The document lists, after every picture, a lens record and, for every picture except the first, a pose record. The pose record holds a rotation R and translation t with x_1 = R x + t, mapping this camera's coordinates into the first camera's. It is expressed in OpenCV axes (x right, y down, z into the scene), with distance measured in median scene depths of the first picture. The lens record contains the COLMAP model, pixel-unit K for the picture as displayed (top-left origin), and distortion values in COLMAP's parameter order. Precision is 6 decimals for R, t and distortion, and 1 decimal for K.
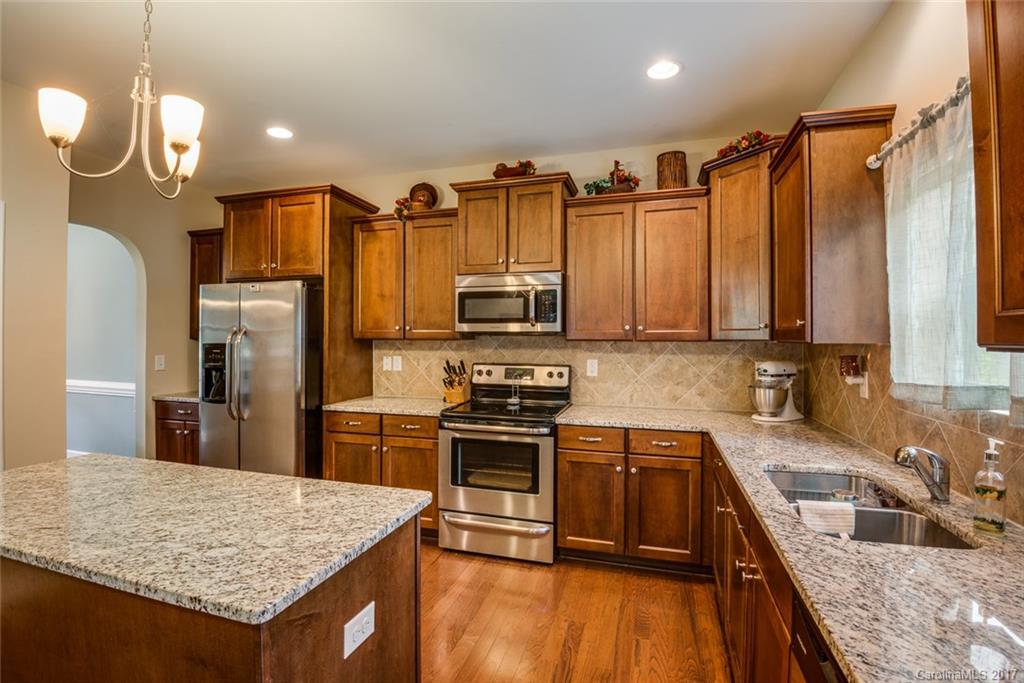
lens RADIAL K [[480.9, 0, 491.6], [0, 480.9, 334.0], [0, 0, 1]] dist [0.010610, -0.011462]
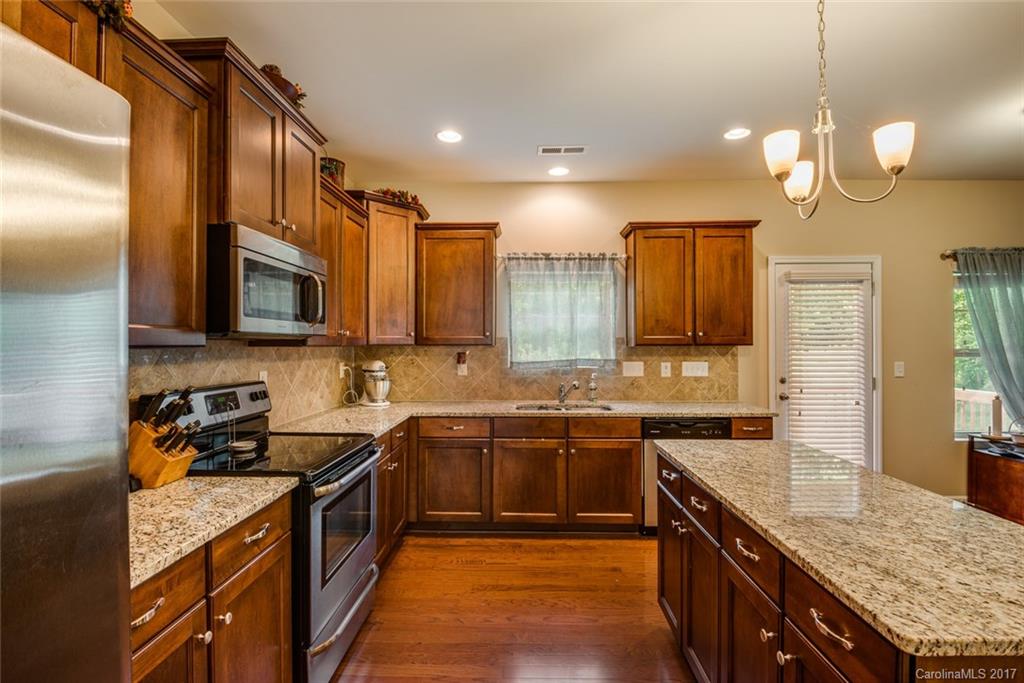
lens RADIAL K [[480.9, 0, 522.7], [0, 480.9, 340.6], [0, 0, 1]] dist [0.010610, -0.011462]
pose [[-0.316304, 0.004089, 0.948649, -0.666627], [-0.006674, 0.999956, -0.006535, 0.007157], [-0.948635, -0.008398, -0.316263, 0.868713]]
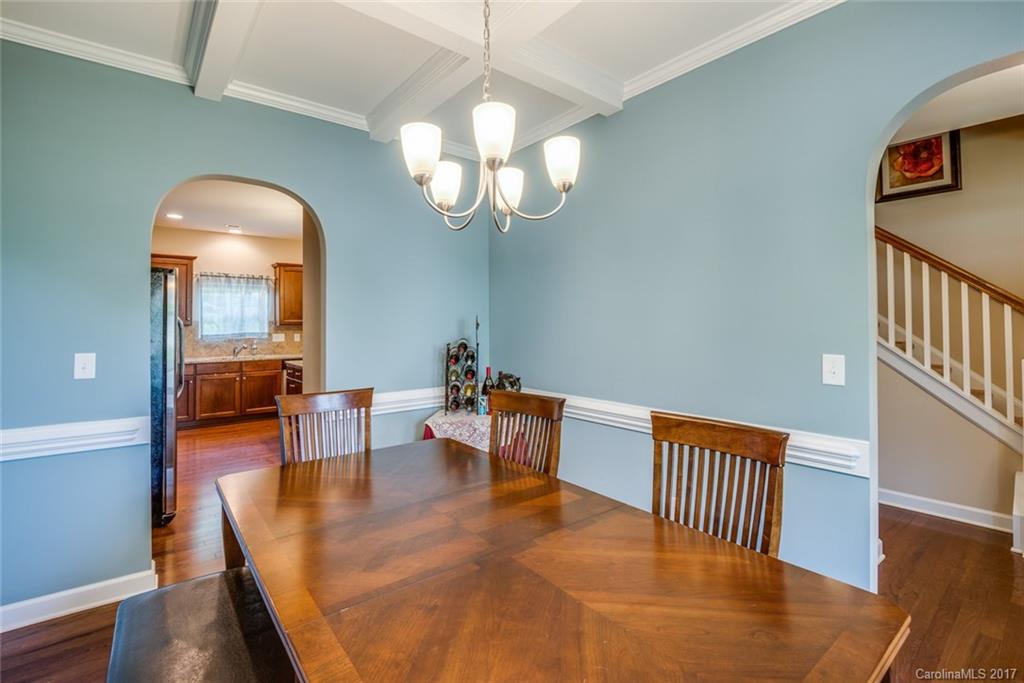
lens RADIAL K [[469.4, 0, 530.3], [0, 469.4, 313.5], [0, 0, 1]] dist [-0.026139, -0.003974]
pose [[-0.854996, 0.012236, 0.518490, -1.731340], [-0.000863, 0.999687, -0.025014, 0.008777], [-0.518634, -0.021834, -0.854718, 1.469192]]
